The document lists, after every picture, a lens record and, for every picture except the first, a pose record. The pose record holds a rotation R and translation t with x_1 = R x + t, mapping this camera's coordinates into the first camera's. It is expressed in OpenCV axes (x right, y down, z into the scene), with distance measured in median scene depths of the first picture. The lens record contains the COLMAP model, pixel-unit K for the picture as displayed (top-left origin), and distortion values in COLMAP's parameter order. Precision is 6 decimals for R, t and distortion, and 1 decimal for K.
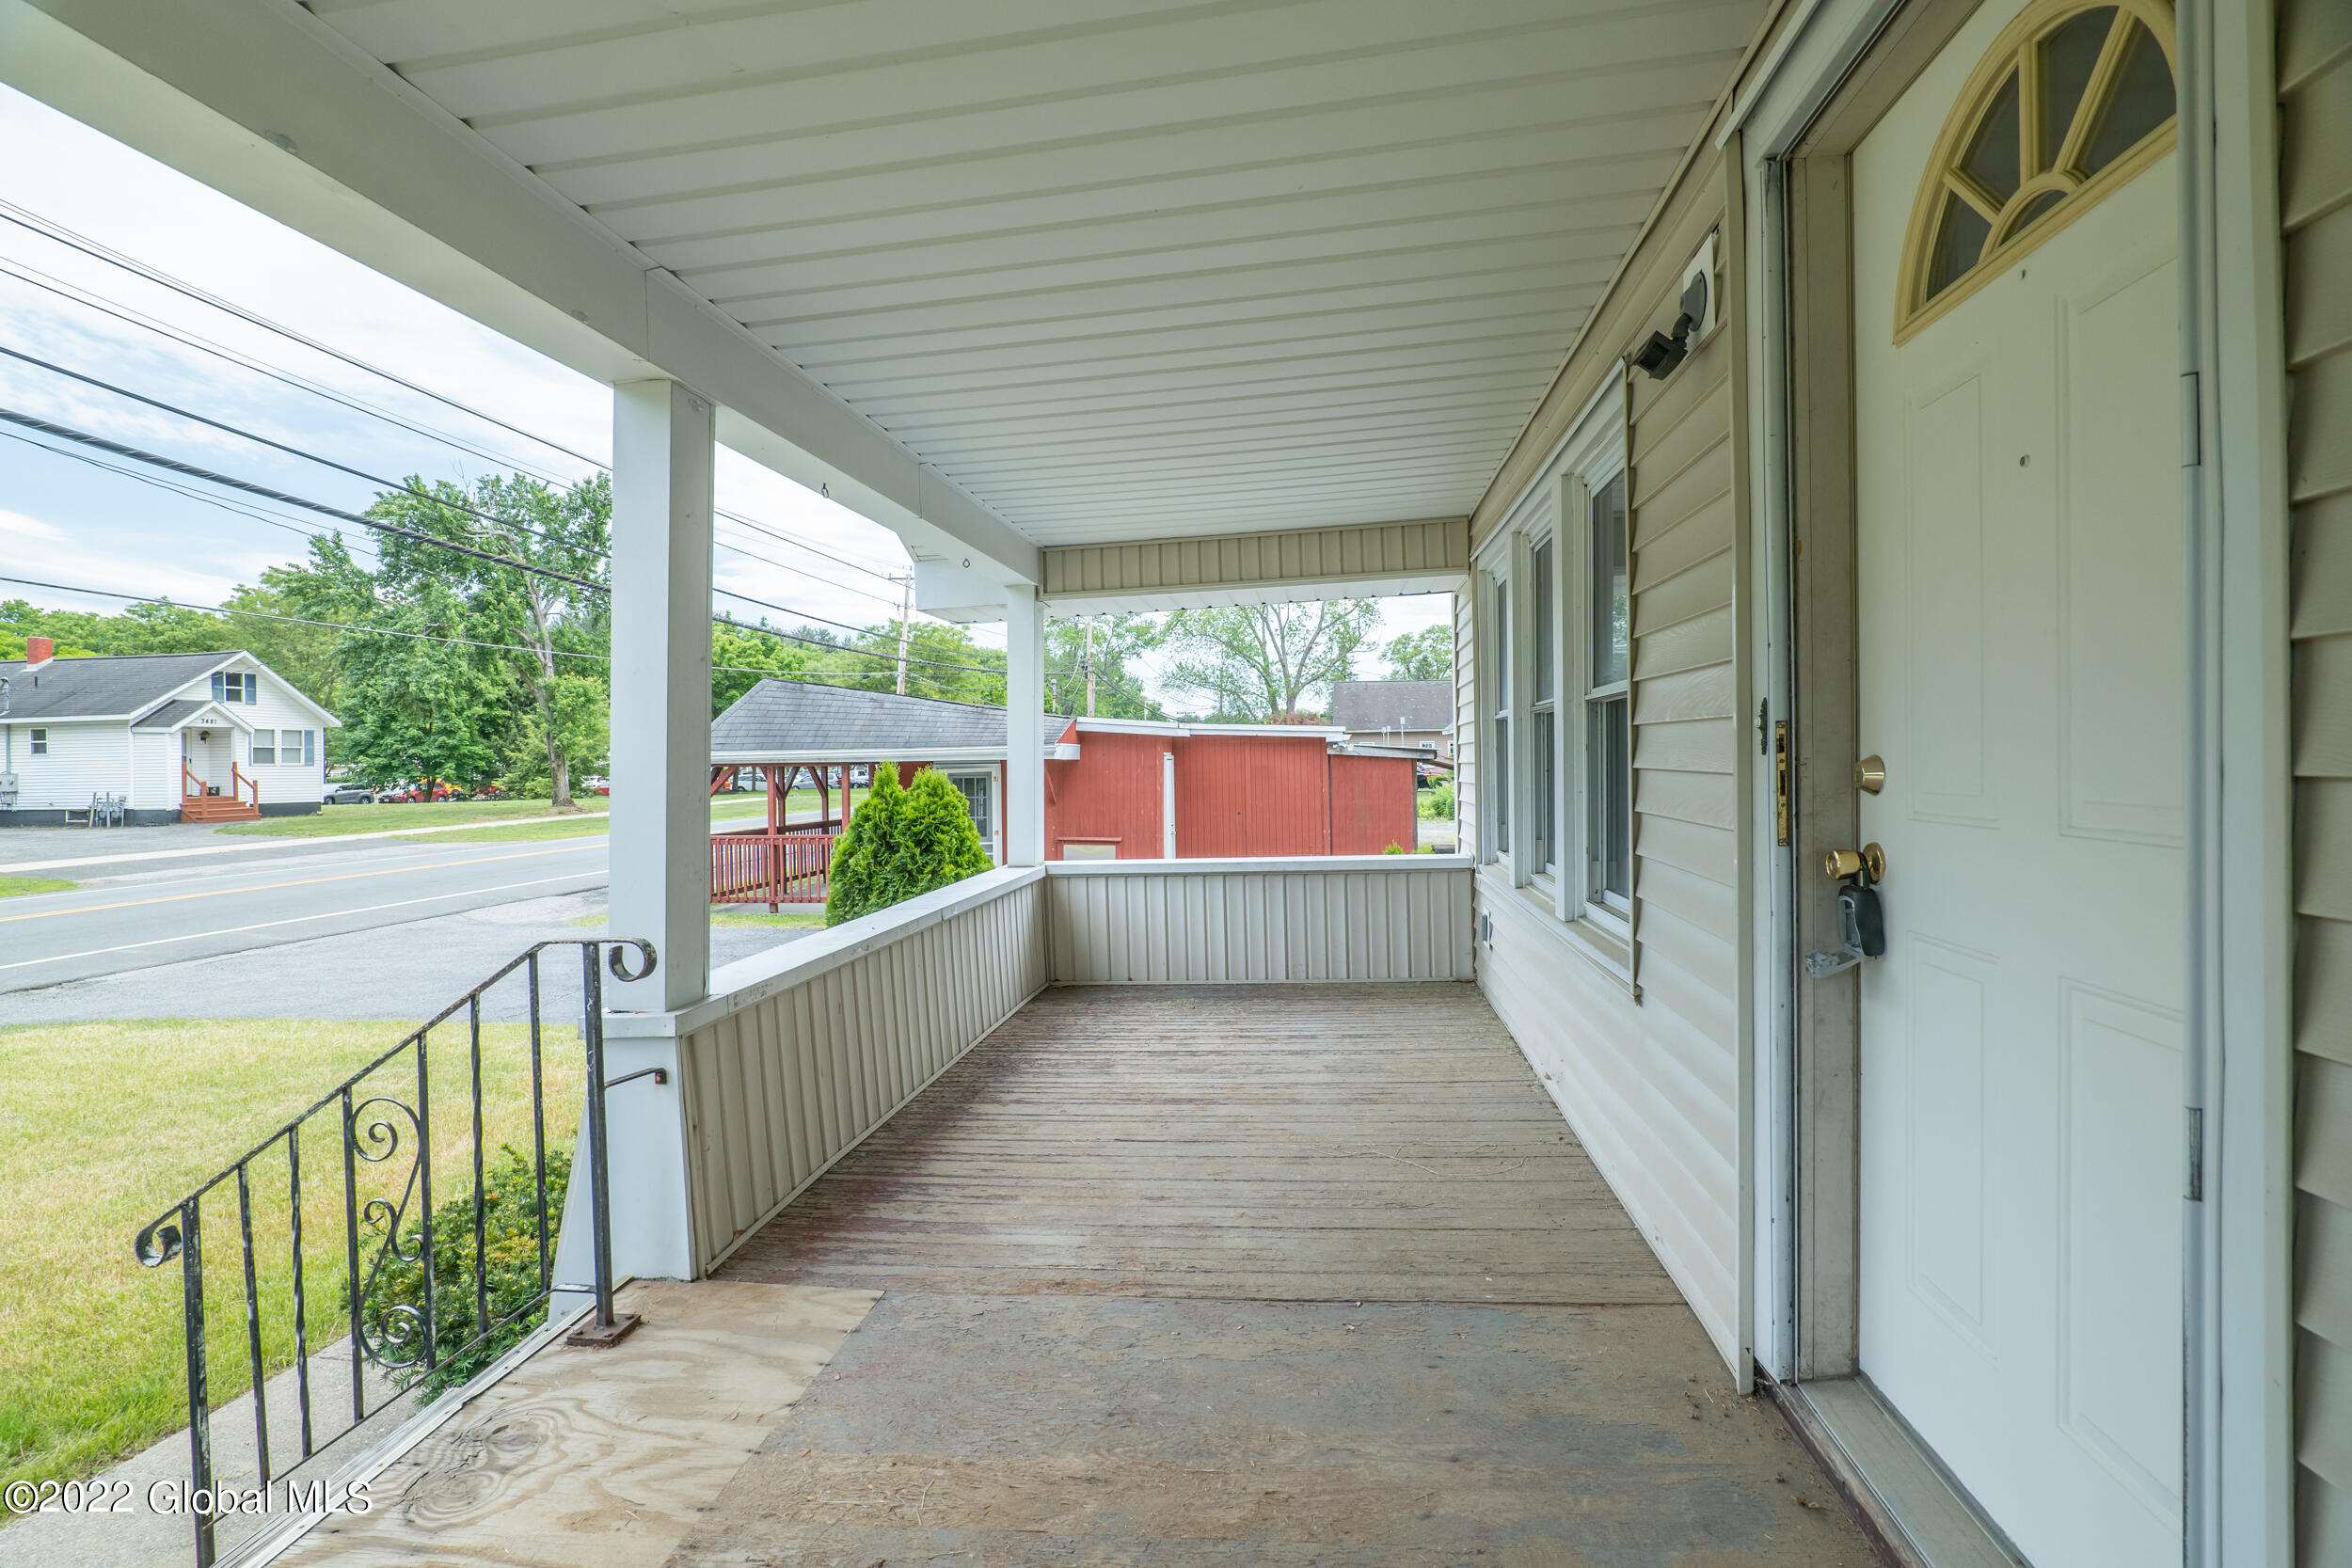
lens RADIAL K [[1092.1, 0, 1234.1], [0, 1092.1, 755.8], [0, 0, 1]] dist [-0.025511, 0.007060]
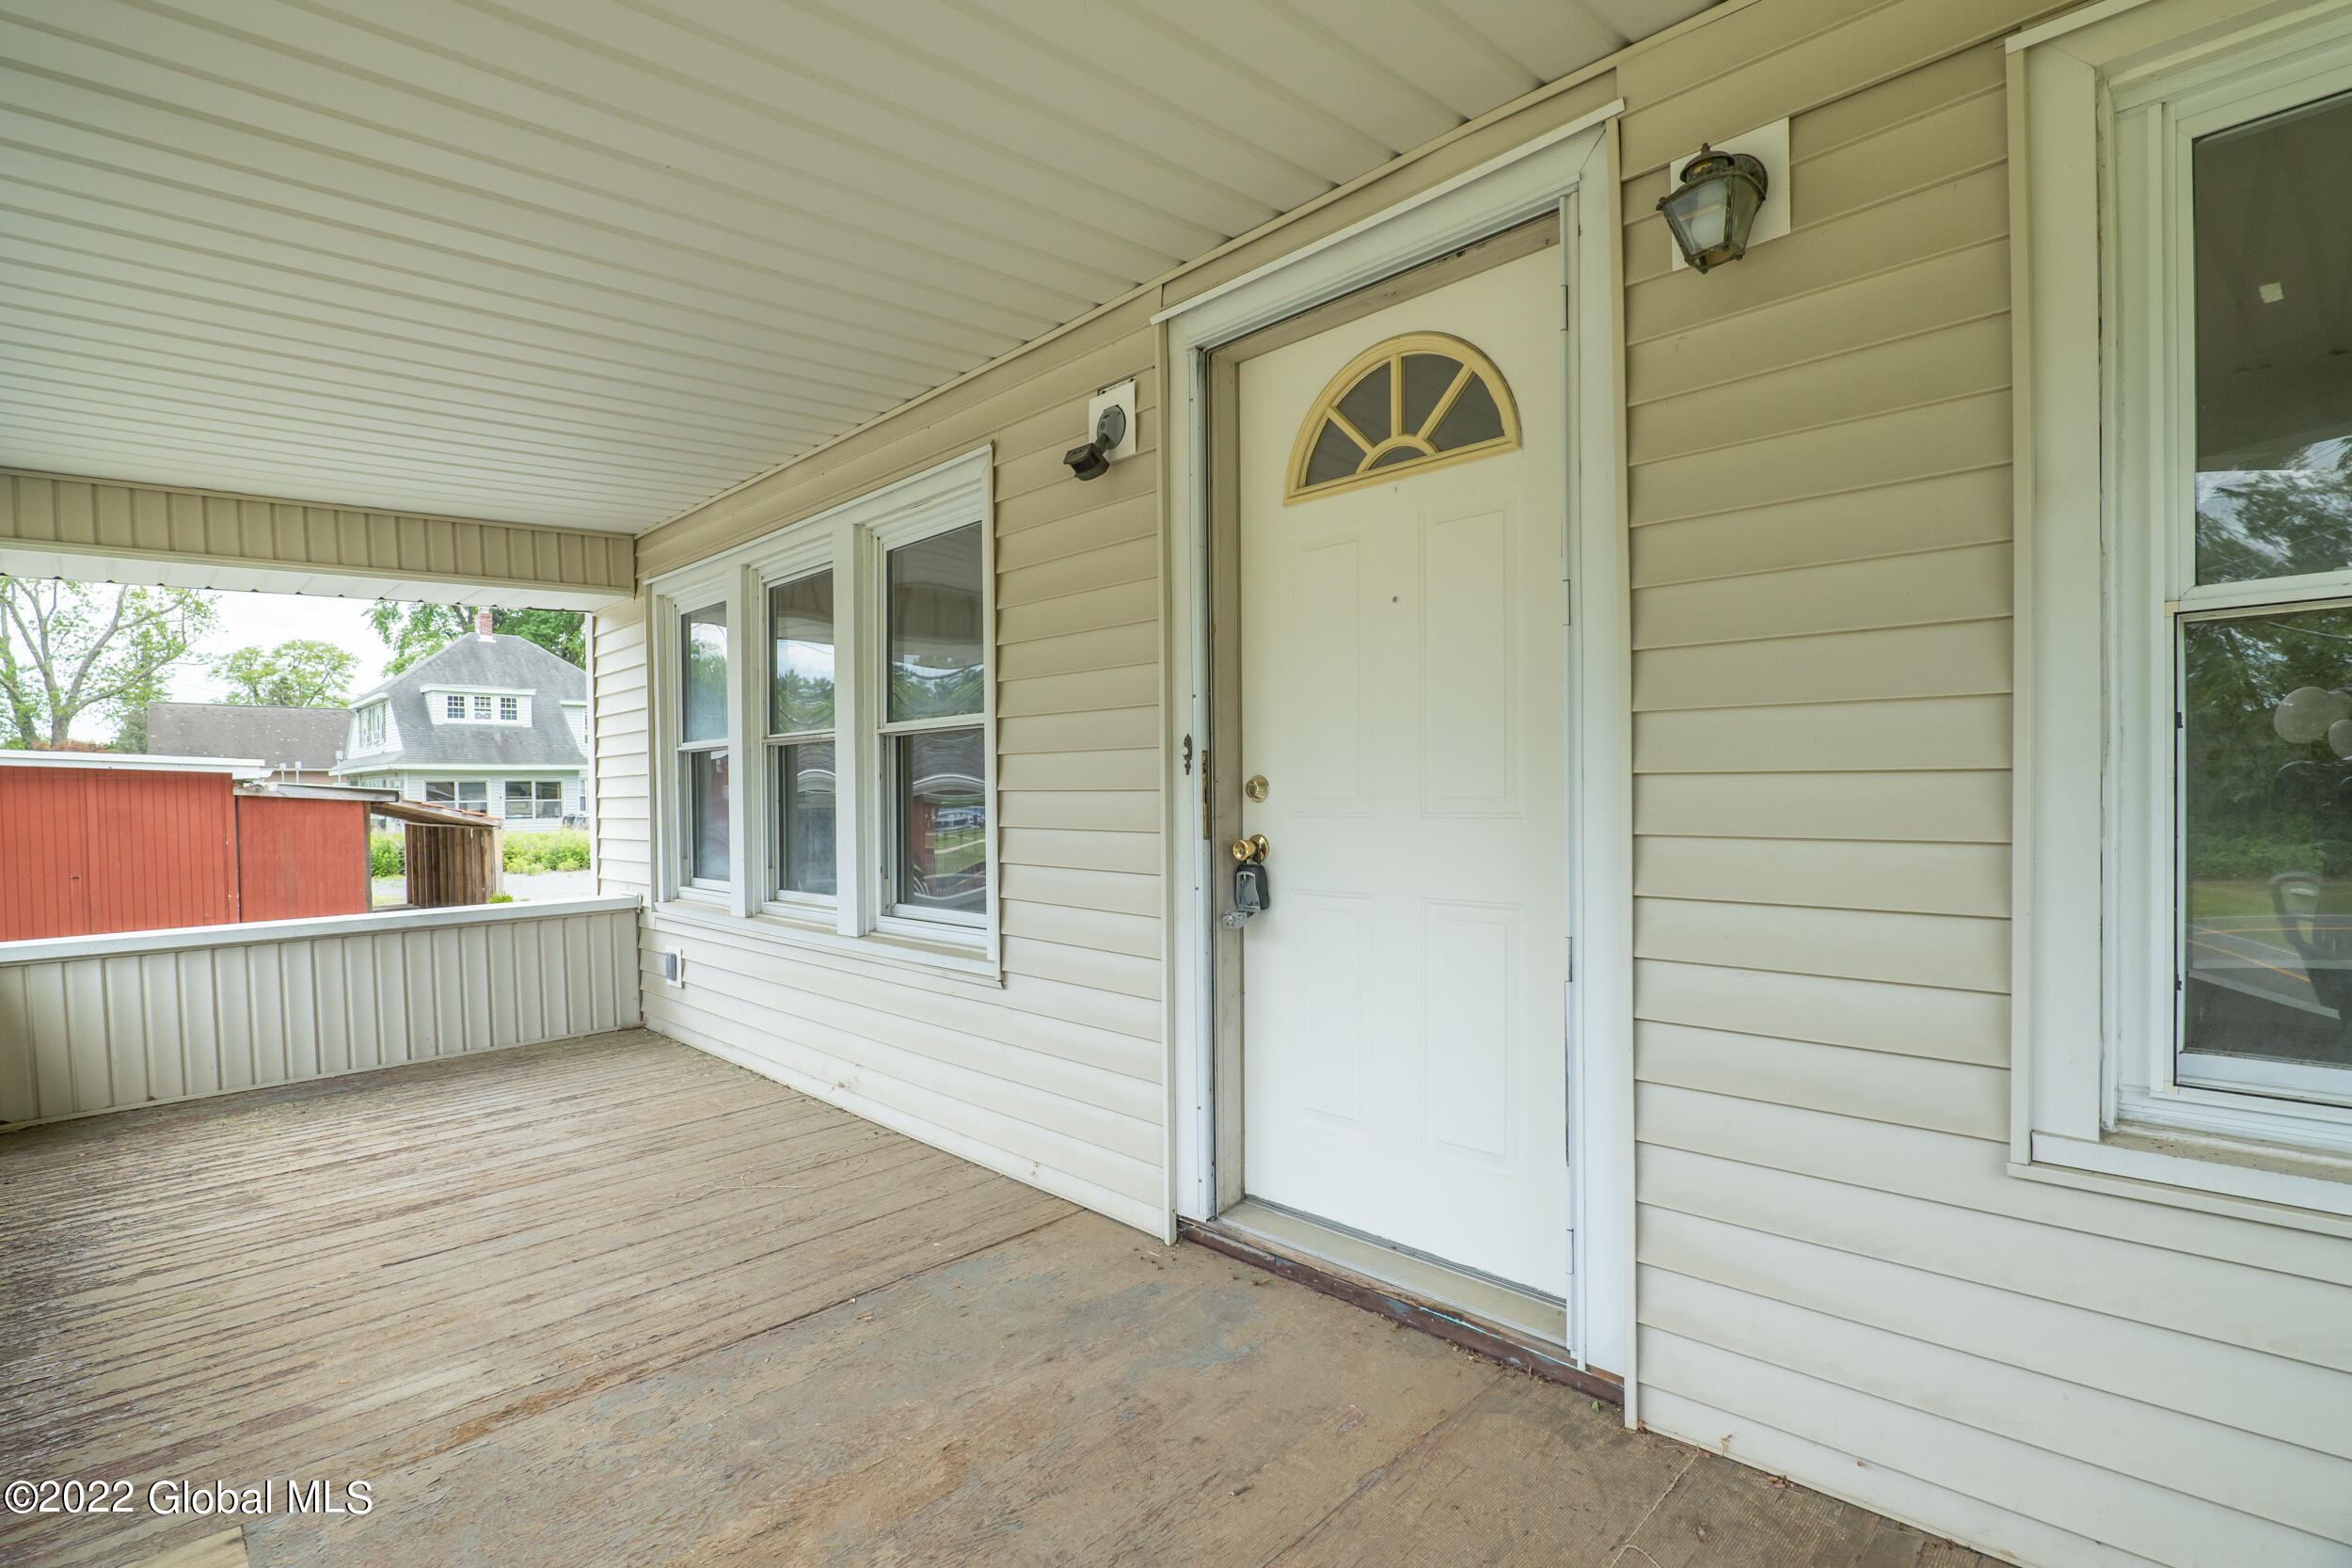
lens RADIAL K [[1092.1, 0, 1161.1], [0, 1092.1, 798.9], [0, 0, 1]] dist [-0.025511, 0.007060]
pose [[0.646628, 0.001350, 0.762804, -0.304455], [0.001105, 0.999996, -0.002706, 0.016953], [-0.762805, 0.002592, 0.646624, 0.062657]]
